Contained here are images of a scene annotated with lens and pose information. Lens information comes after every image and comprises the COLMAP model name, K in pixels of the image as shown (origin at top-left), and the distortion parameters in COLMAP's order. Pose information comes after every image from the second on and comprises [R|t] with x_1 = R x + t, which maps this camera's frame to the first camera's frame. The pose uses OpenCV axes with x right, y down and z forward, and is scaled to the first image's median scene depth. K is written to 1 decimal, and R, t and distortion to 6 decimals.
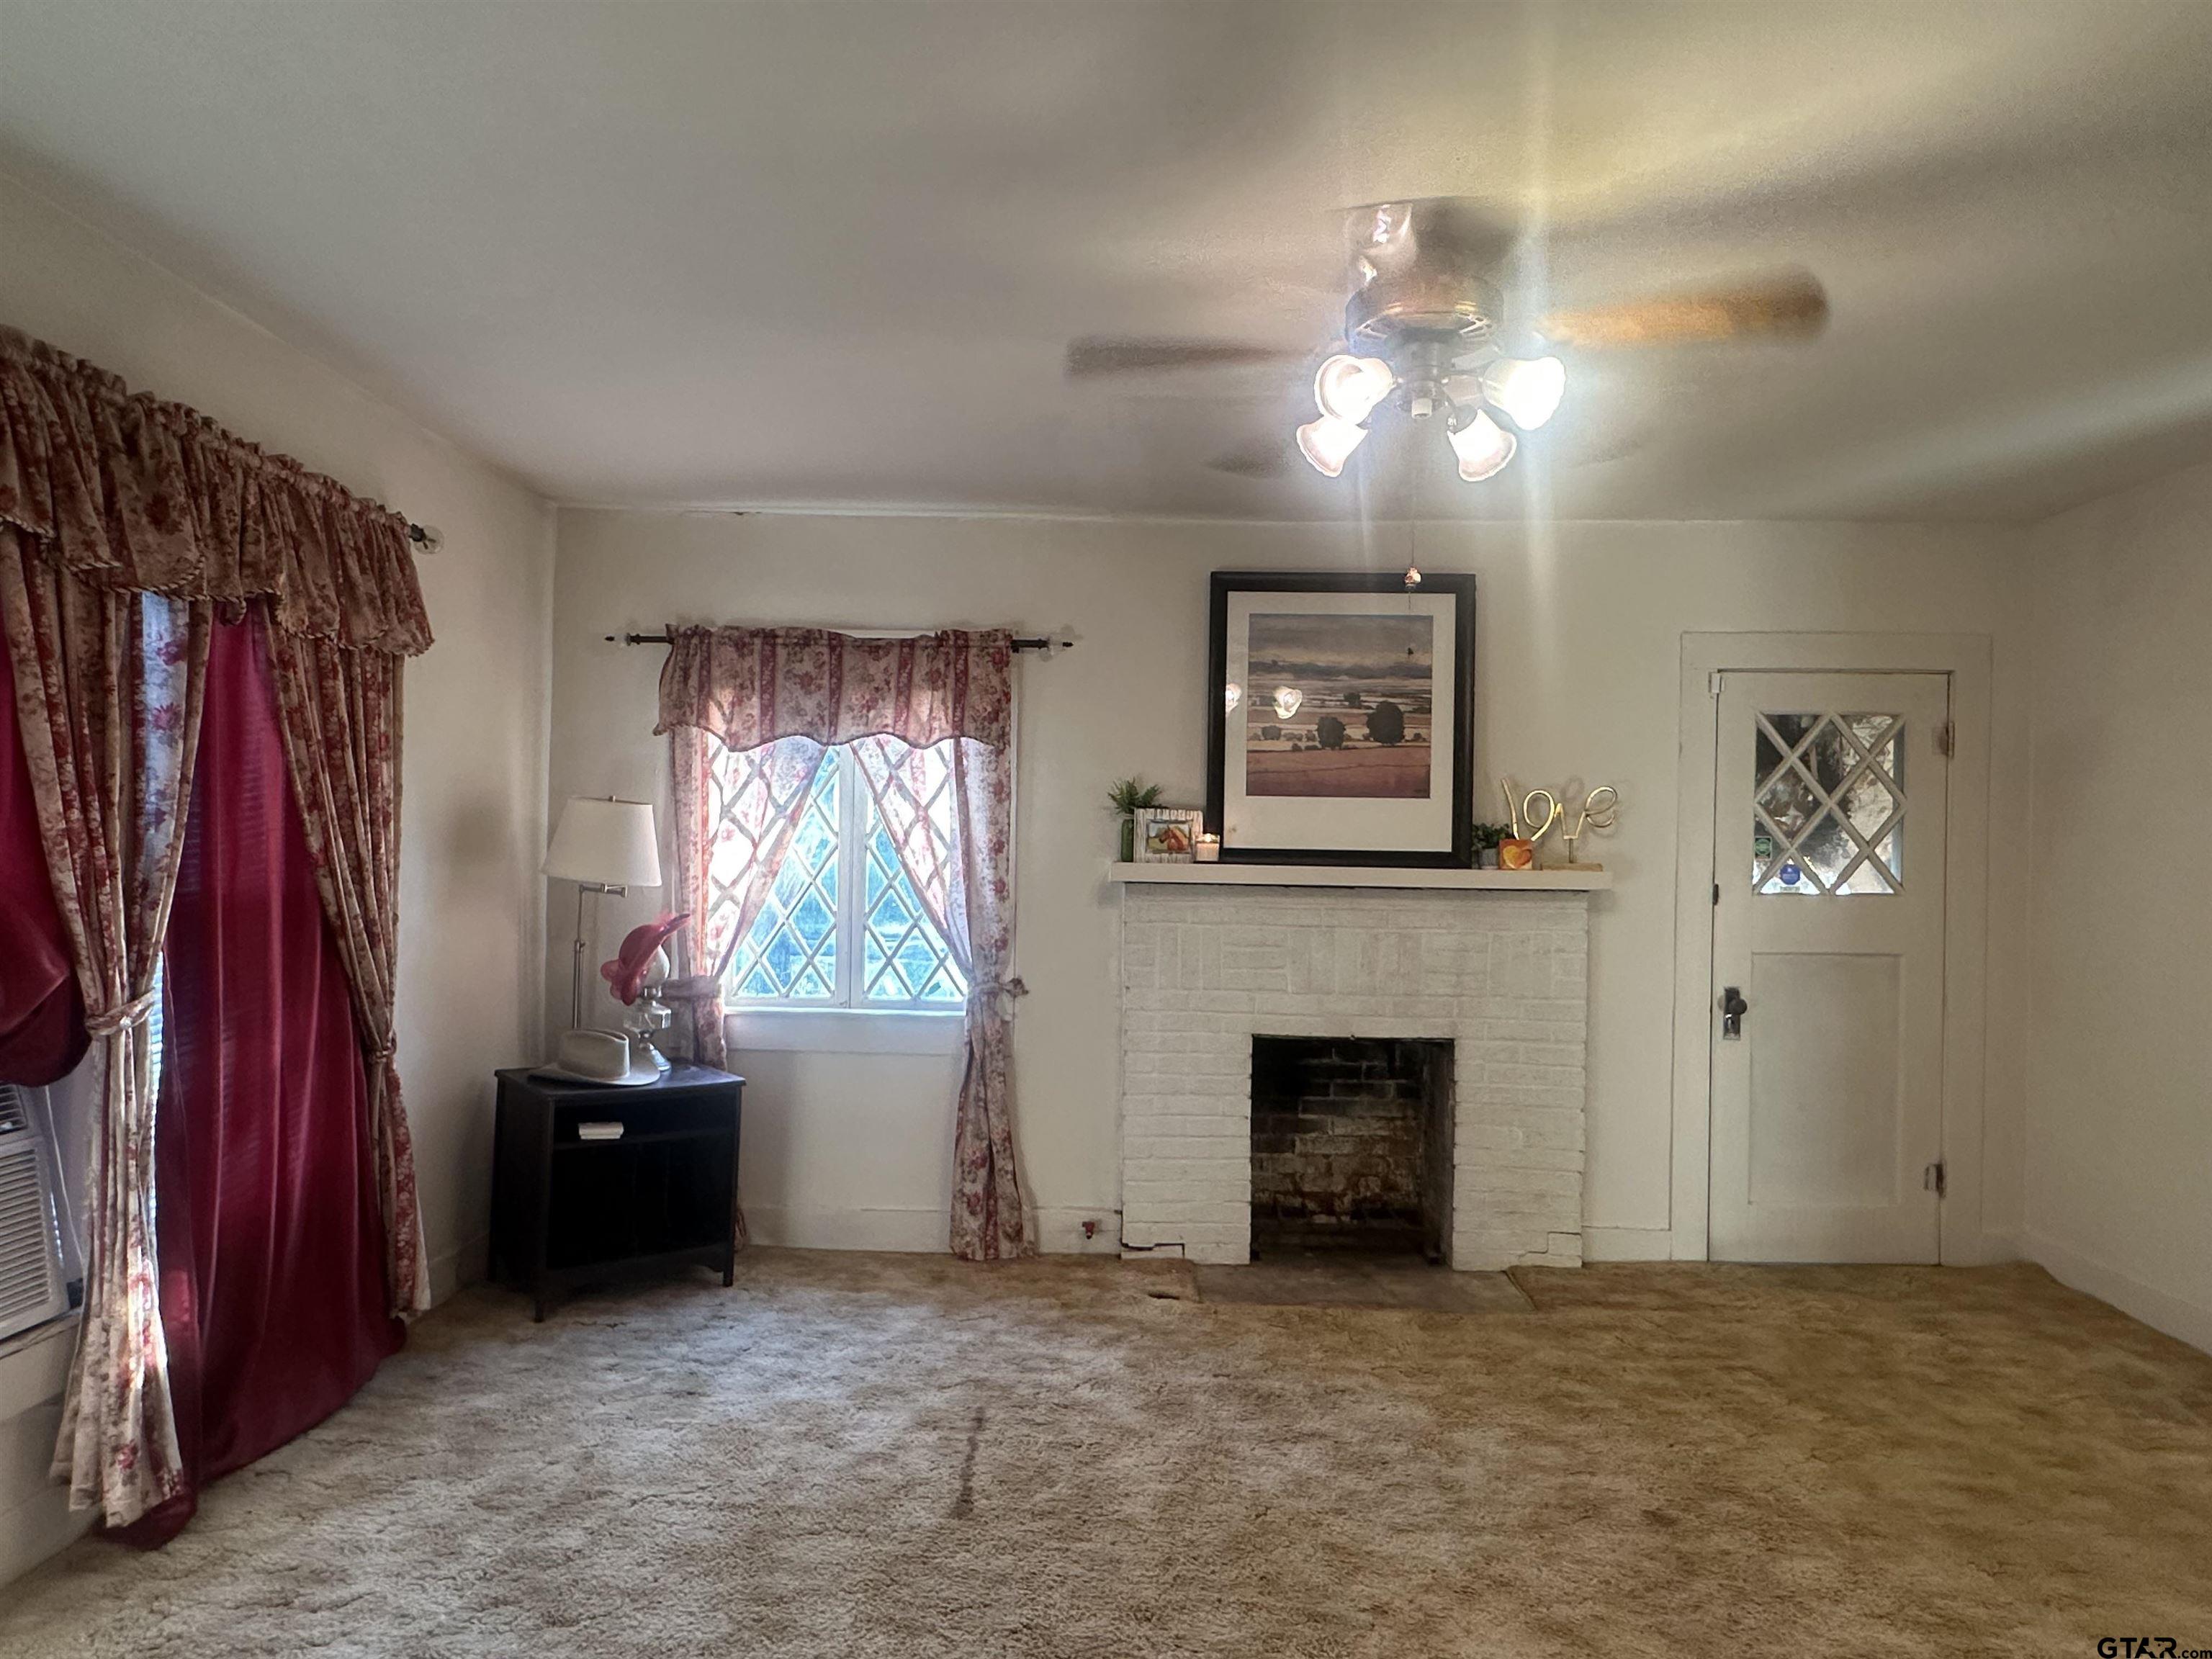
lens RADIAL K [[1352.8, 0, 1105.8], [0, 1352.8, 831.4], [0, 0, 1]] dist [0.000788, -0.000067]
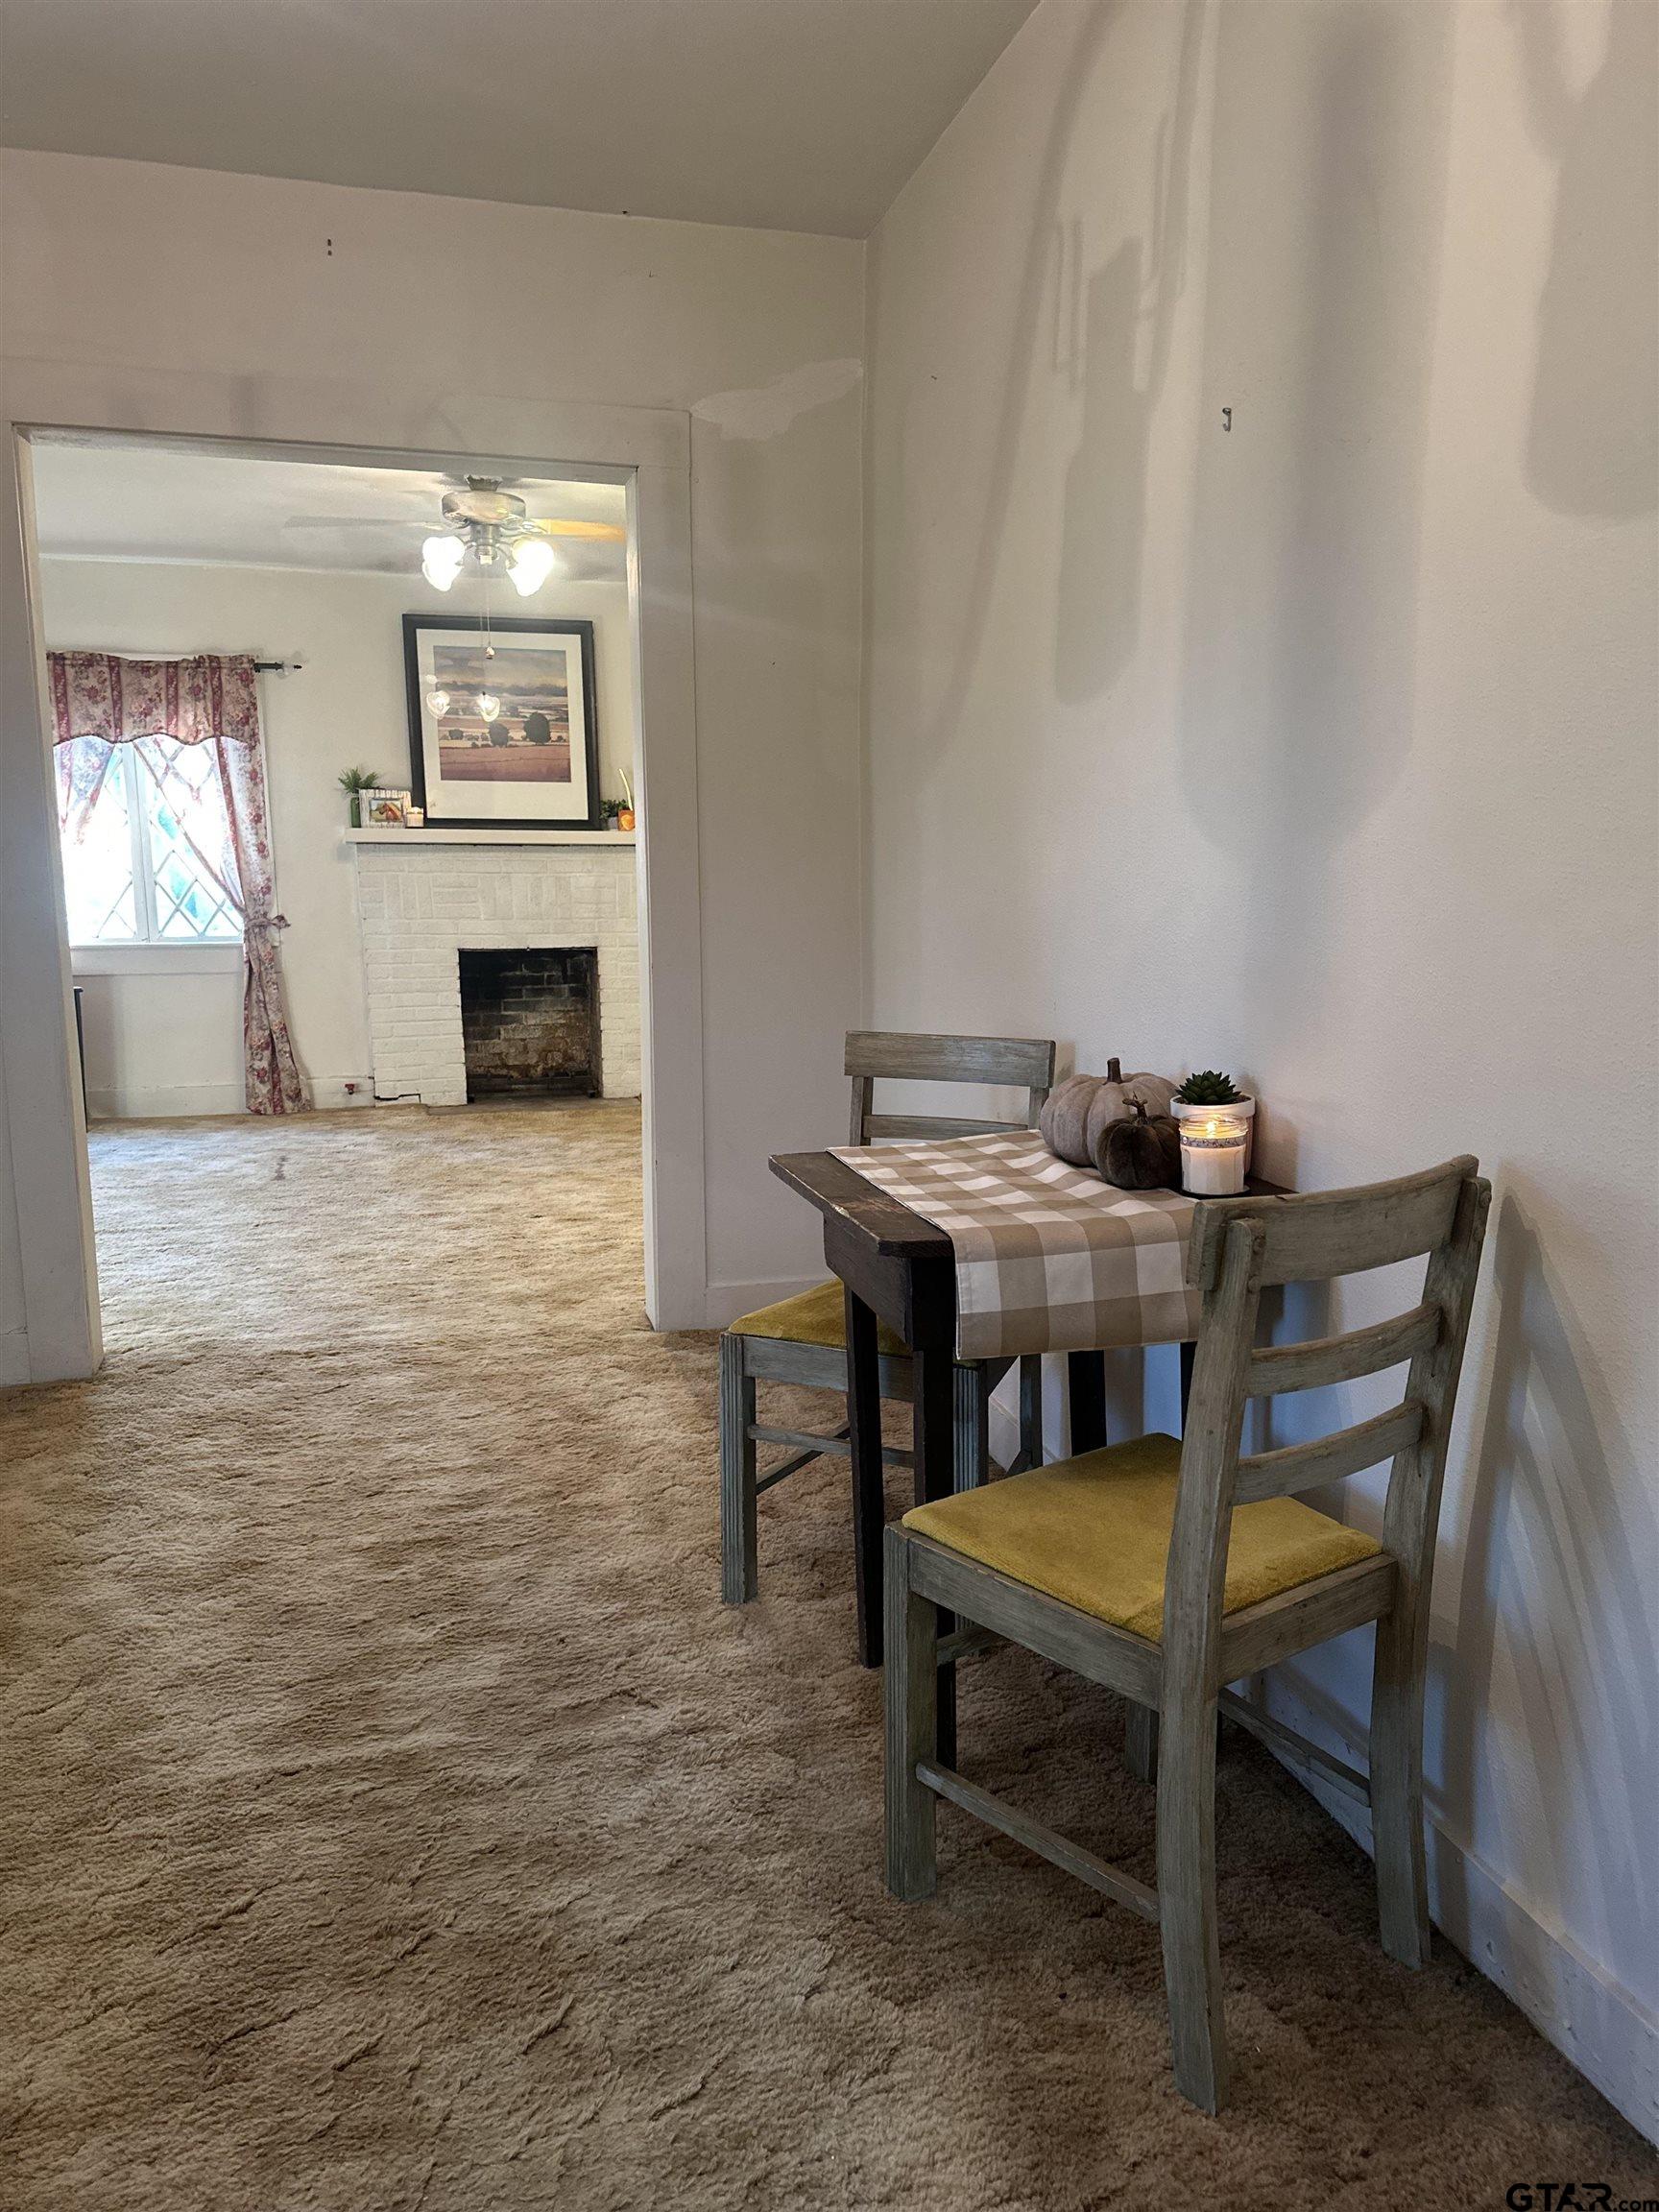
lens RADIAL K [[1553.6, 0, 897.7], [0, 1553.6, 1152.4], [0, 0, 1]] dist [-0.000205, -0.026635]
pose [[0.949237, -0.075139, 0.305457, 0.031553], [0.013437, 0.979852, 0.199275, 0.038475], [-0.314276, -0.185054, 0.931121, -0.744226]]
